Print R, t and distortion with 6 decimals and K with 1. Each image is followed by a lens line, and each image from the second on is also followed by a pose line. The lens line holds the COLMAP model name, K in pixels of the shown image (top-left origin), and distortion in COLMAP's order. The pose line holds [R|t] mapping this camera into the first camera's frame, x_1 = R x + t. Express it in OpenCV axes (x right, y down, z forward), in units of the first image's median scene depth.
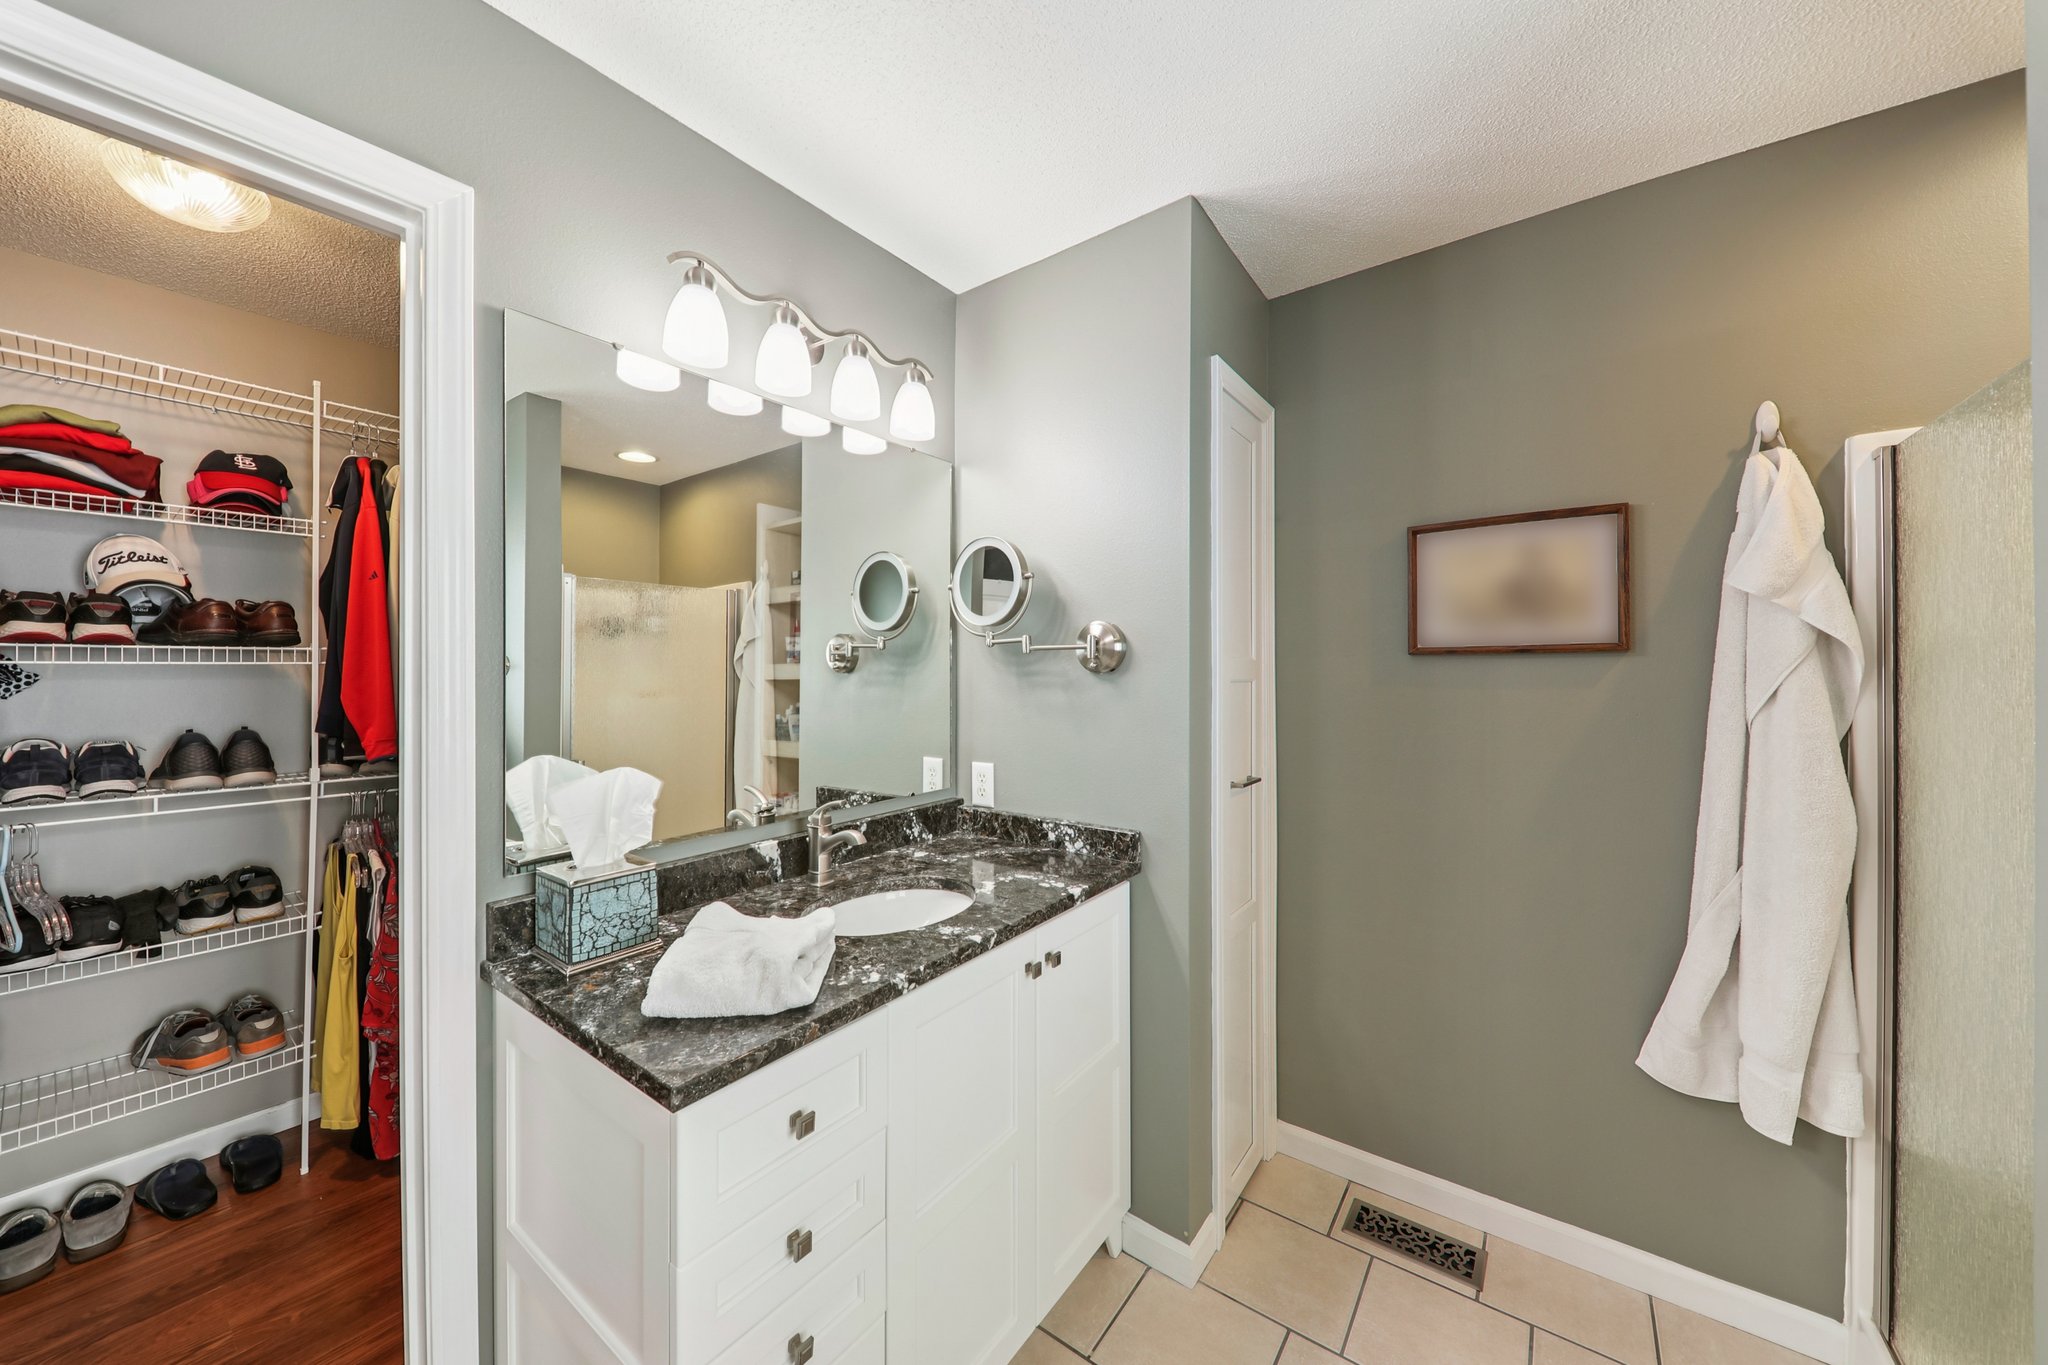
lens RADIAL K [[708.1, 0, 1021.3], [0, 708.1, 677.7], [0, 0, 1]] dist [0.008420, -0.006101]
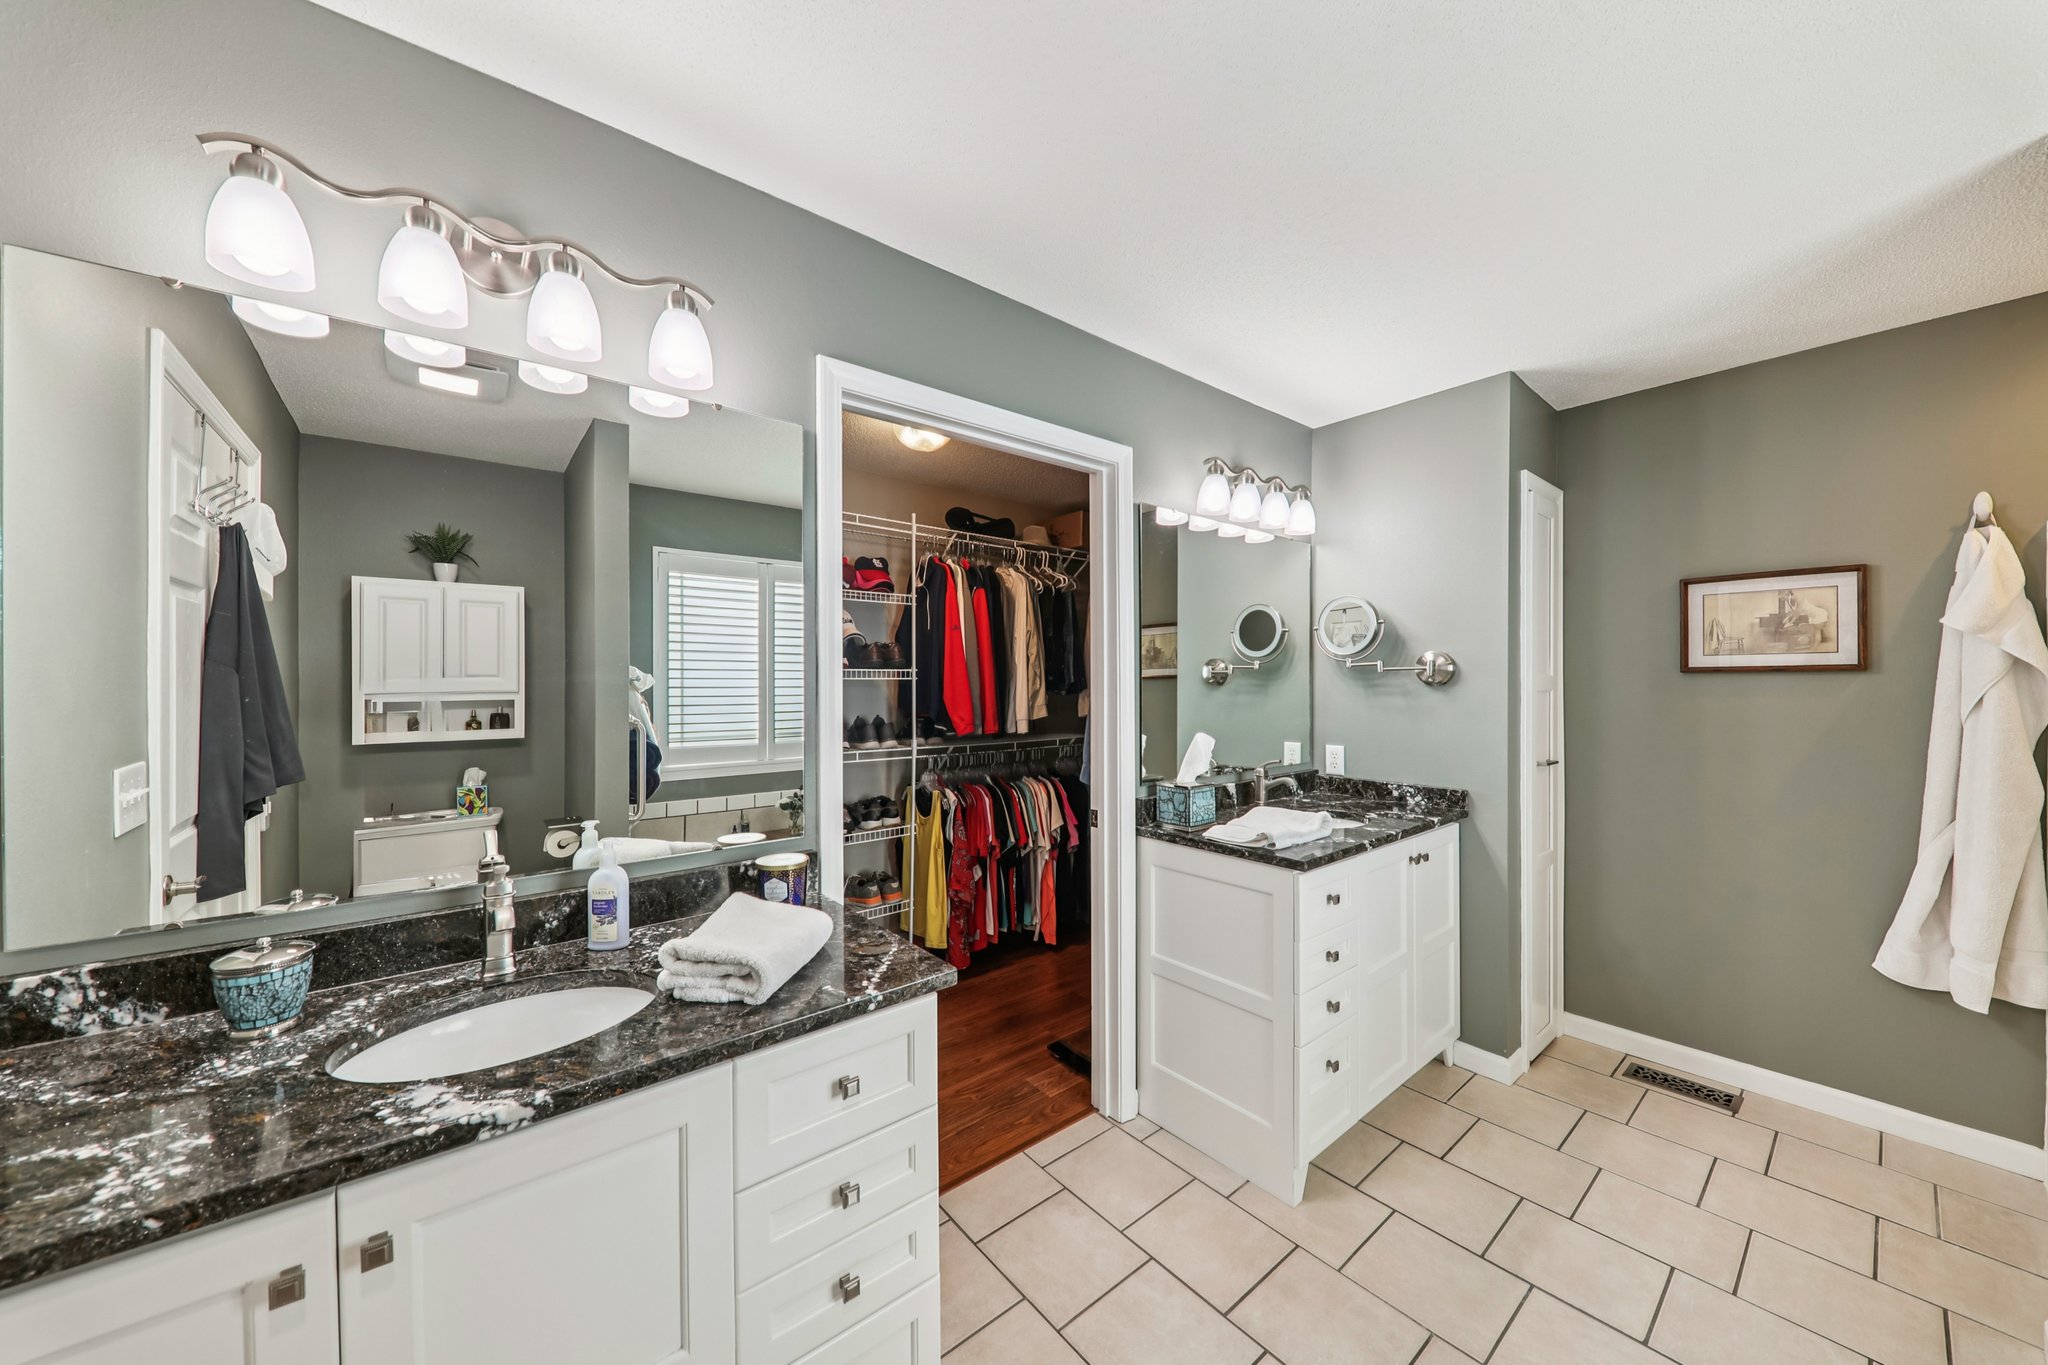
lens RADIAL K [[706.4, 0, 1020.2], [0, 706.4, 688.9], [0, 0, 1]] dist [0.010950, -0.007007]
pose [[0.969677, 0.003133, -0.244371, -0.389356], [-0.003097, 0.999995, 0.000529, 0.003145], [0.244372, 0.000244, 0.969682, -0.703217]]
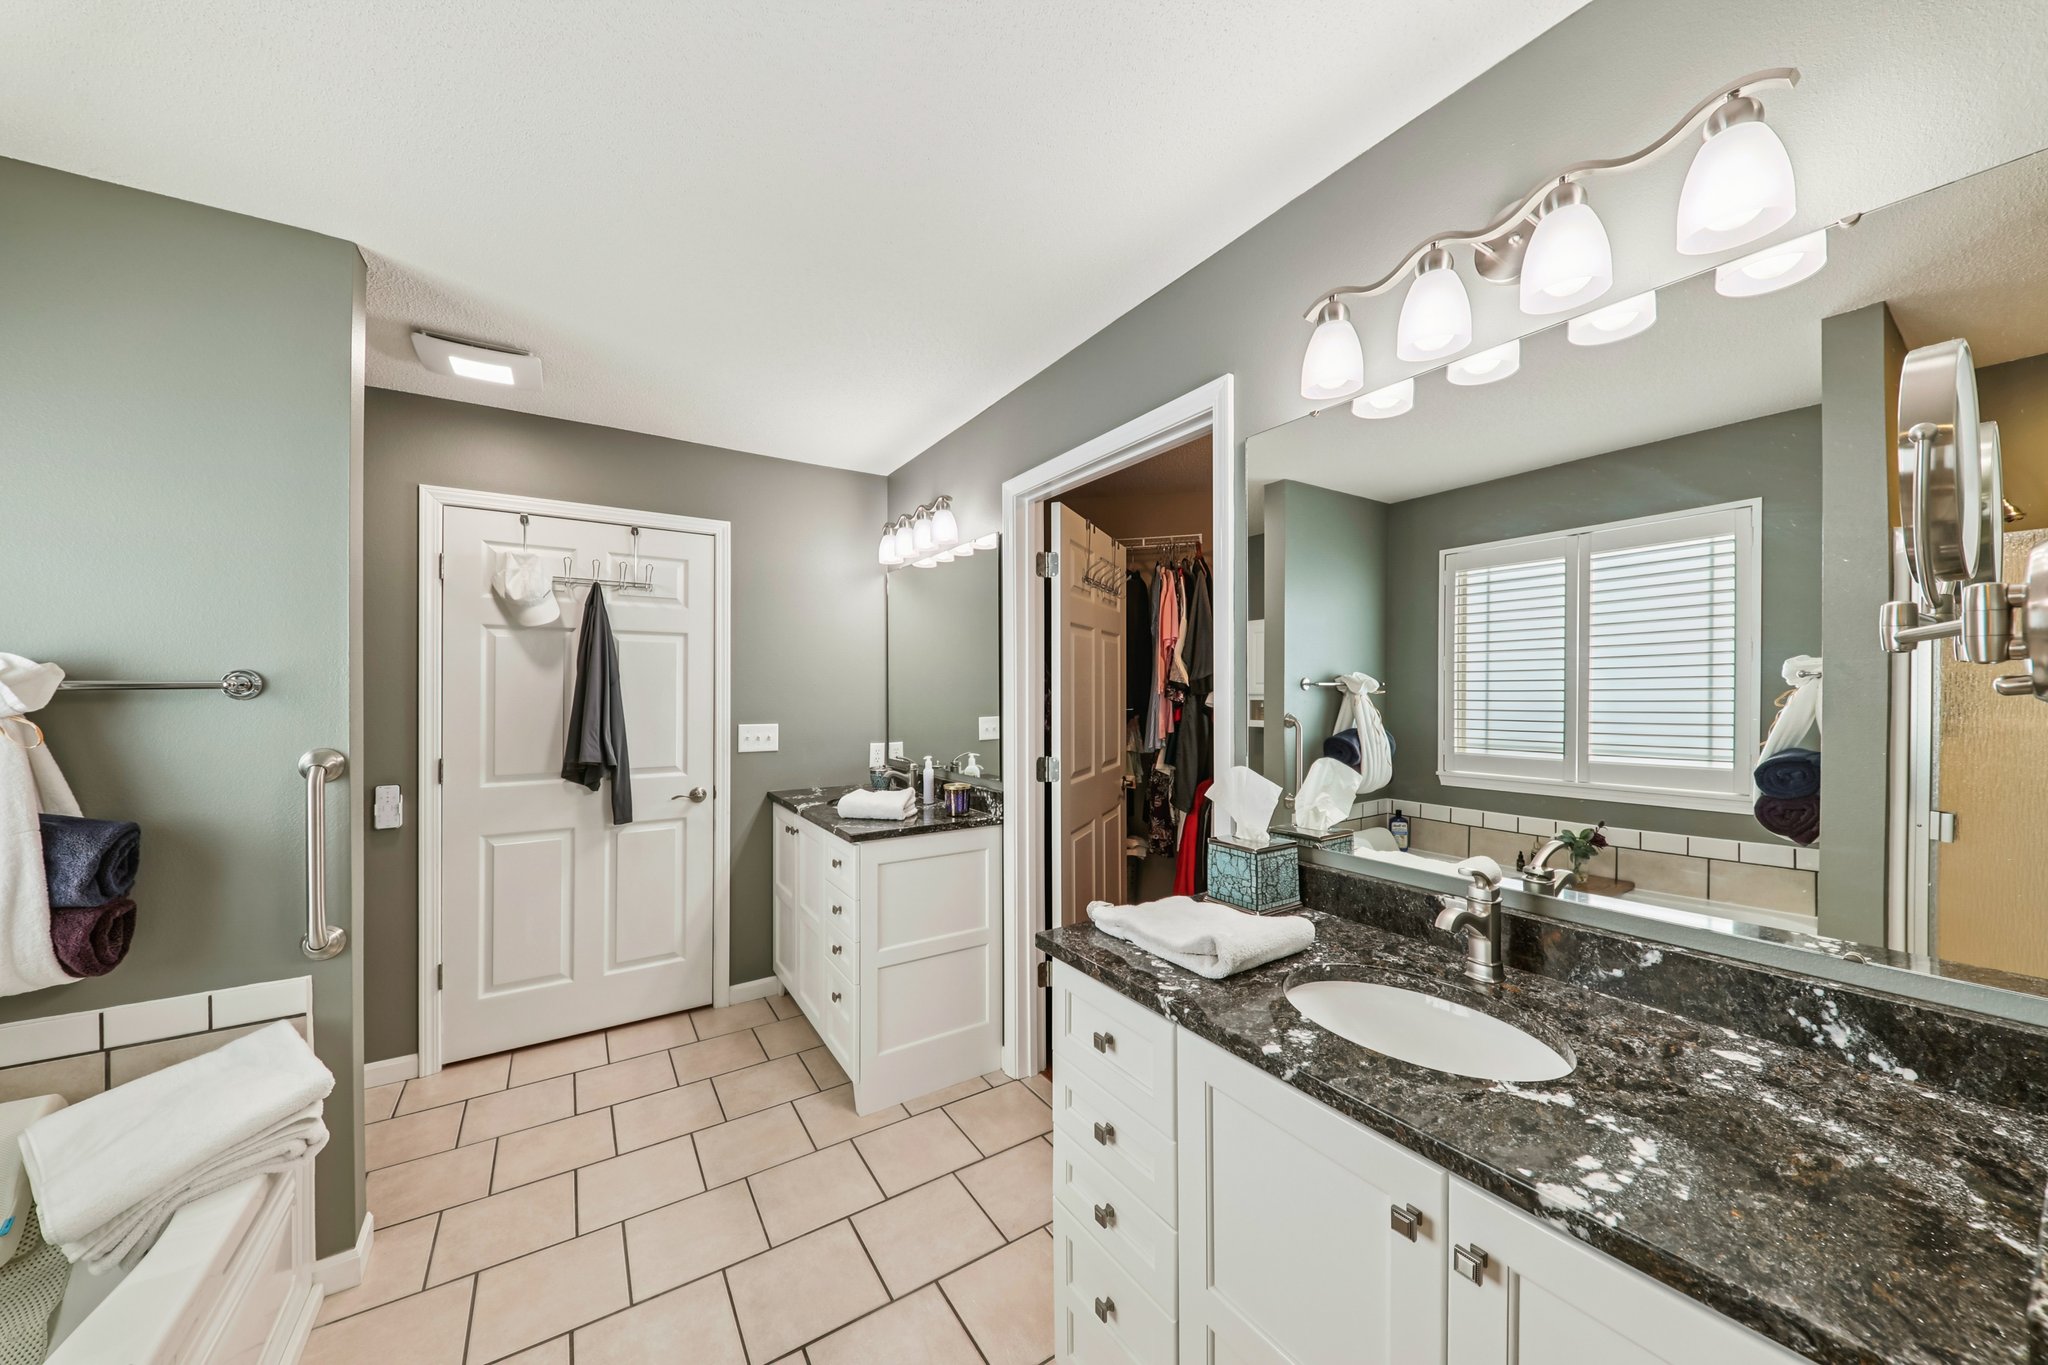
lens RADIAL K [[708.1, 0, 1021.3], [0, 708.1, 677.7], [0, 0, 1]] dist [0.008420, -0.006101]
pose [[-0.348278, -0.004758, -0.937379, 0.530076], [-0.003813, 0.999986, -0.003659, -0.018220], [0.937384, 0.002300, -0.348291, 0.723774]]
